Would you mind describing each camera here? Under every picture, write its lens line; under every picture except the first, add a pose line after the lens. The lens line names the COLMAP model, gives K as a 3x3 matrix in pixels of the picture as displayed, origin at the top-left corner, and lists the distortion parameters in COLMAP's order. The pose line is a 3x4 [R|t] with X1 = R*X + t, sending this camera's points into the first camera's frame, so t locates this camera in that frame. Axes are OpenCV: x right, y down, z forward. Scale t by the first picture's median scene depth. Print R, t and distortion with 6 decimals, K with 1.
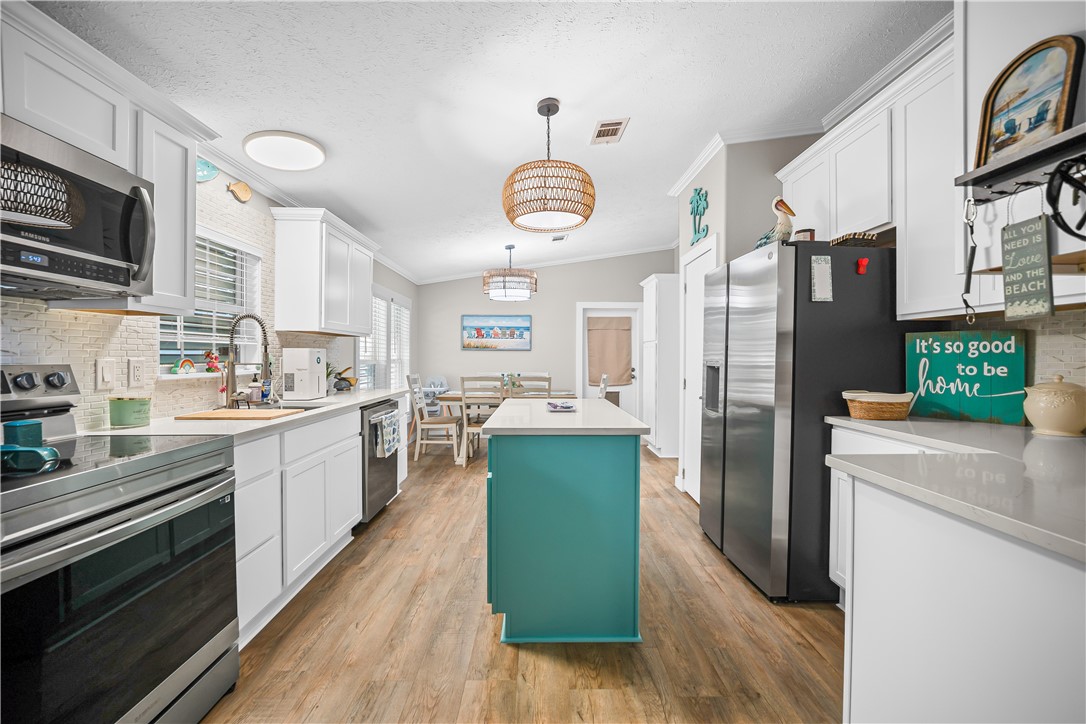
lens RADIAL K [[440.7, 0, 546.6], [0, 440.7, 361.1], [0, 0, 1]] dist [-0.026992, 0.006288]
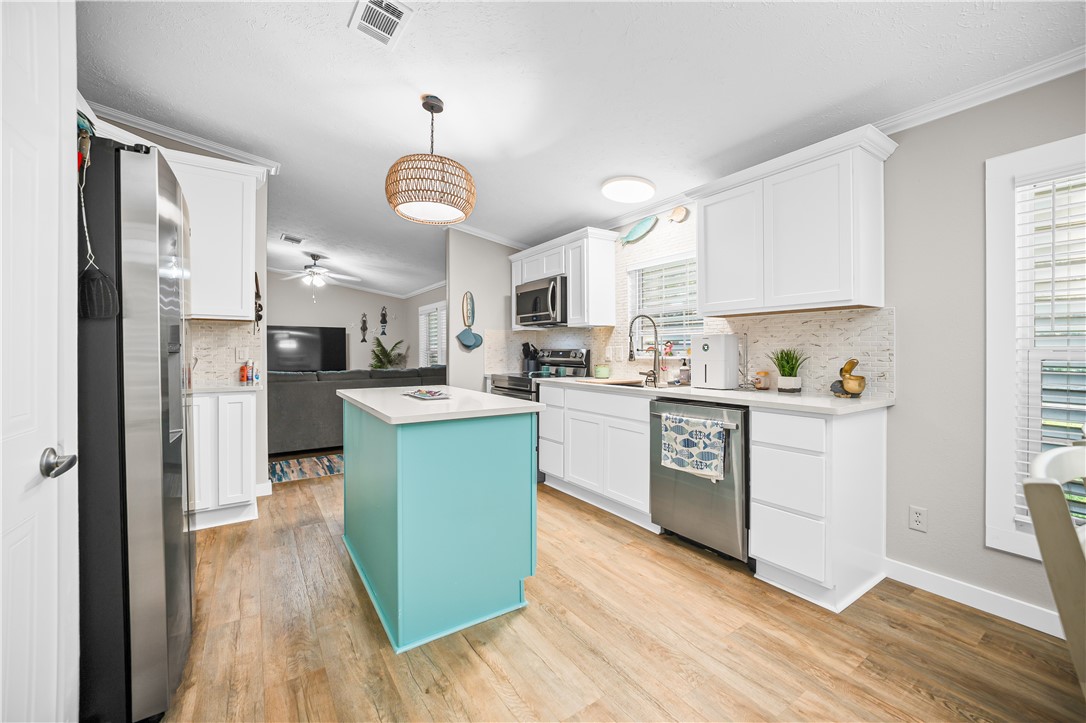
lens RADIAL K [[440.7, 0, 548.5], [0, 440.7, 355.1], [0, 0, 1]] dist [-0.026992, 0.006288]
pose [[-0.838421, 0.001619, -0.545021, 0.360607], [-0.008421, 0.999838, 0.015924, 0.003150], [0.544958, 0.017941, -0.838271, 2.157313]]
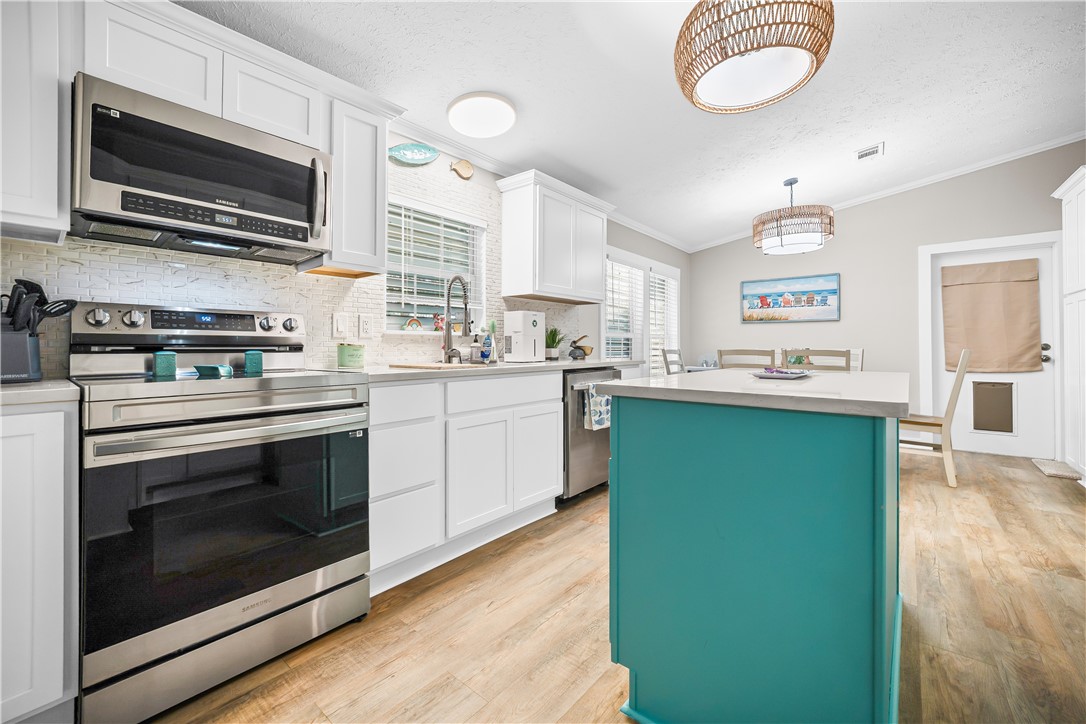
lens RADIAL K [[440.7, 0, 536.8], [0, 440.7, 342.8], [0, 0, 1]] dist [-0.026992, 0.006288]
pose [[0.748682, -0.007180, -0.662891, 0.197895], [-0.004848, 0.999855, -0.016305, 0.078783], [0.662912, 0.015421, 0.748538, 0.340112]]
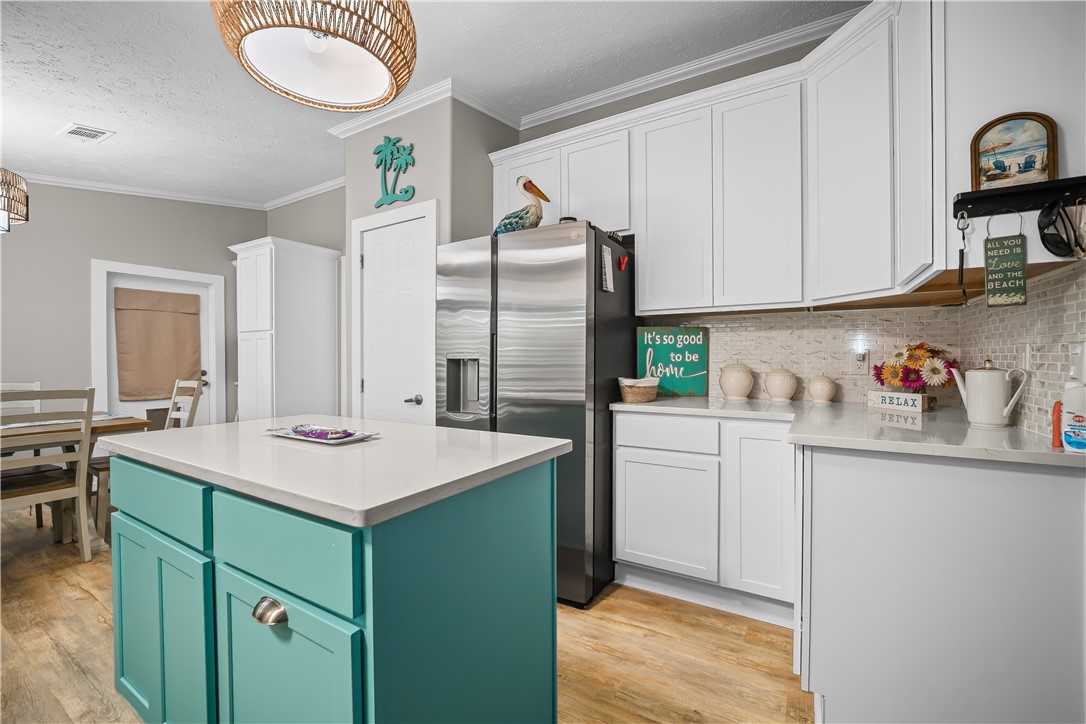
lens RADIAL K [[440.7, 0, 548.3], [0, 440.7, 362.7], [0, 0, 1]] dist [-0.026992, 0.006288]
pose [[0.514611, -0.014074, 0.857308, -0.313645], [0.014745, 0.999863, 0.007564, 0.018816], [-0.857297, 0.008748, 0.514748, 0.569672]]
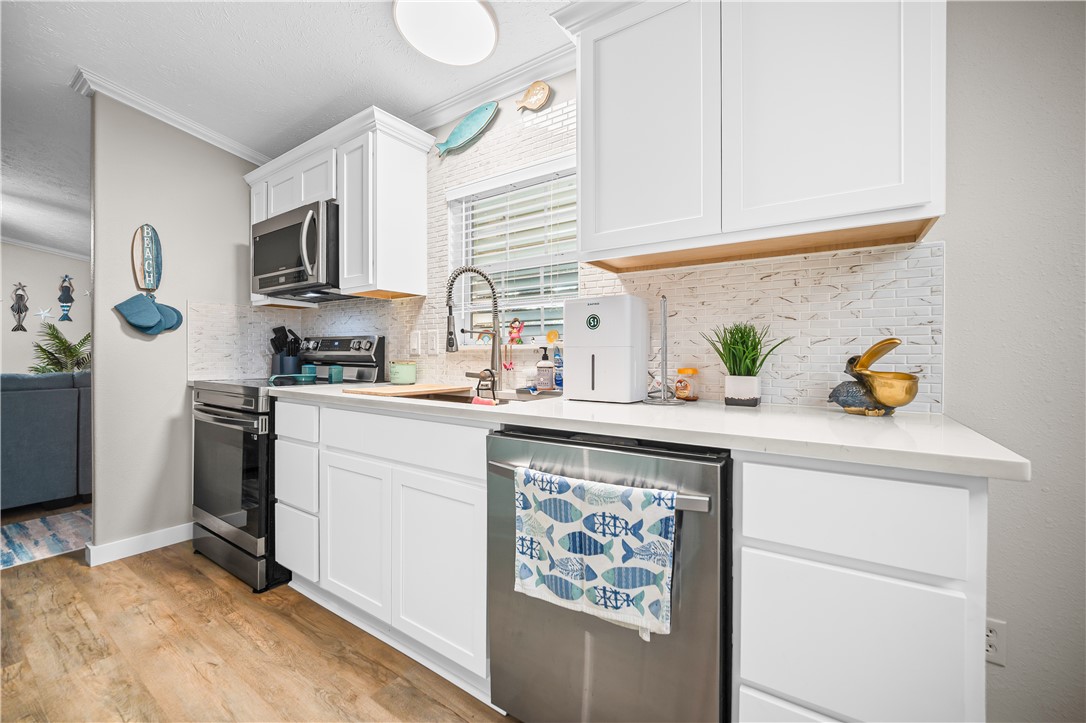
lens RADIAL K [[440.7, 0, 553.1], [0, 440.7, 358.8], [0, 0, 1]] dist [-0.026992, 0.006288]
pose [[-0.571490, 0.000437, -0.820609, -0.136387], [-0.014843, 0.999831, 0.010870, 0.045897], [0.820474, 0.018392, -0.571387, 1.670611]]
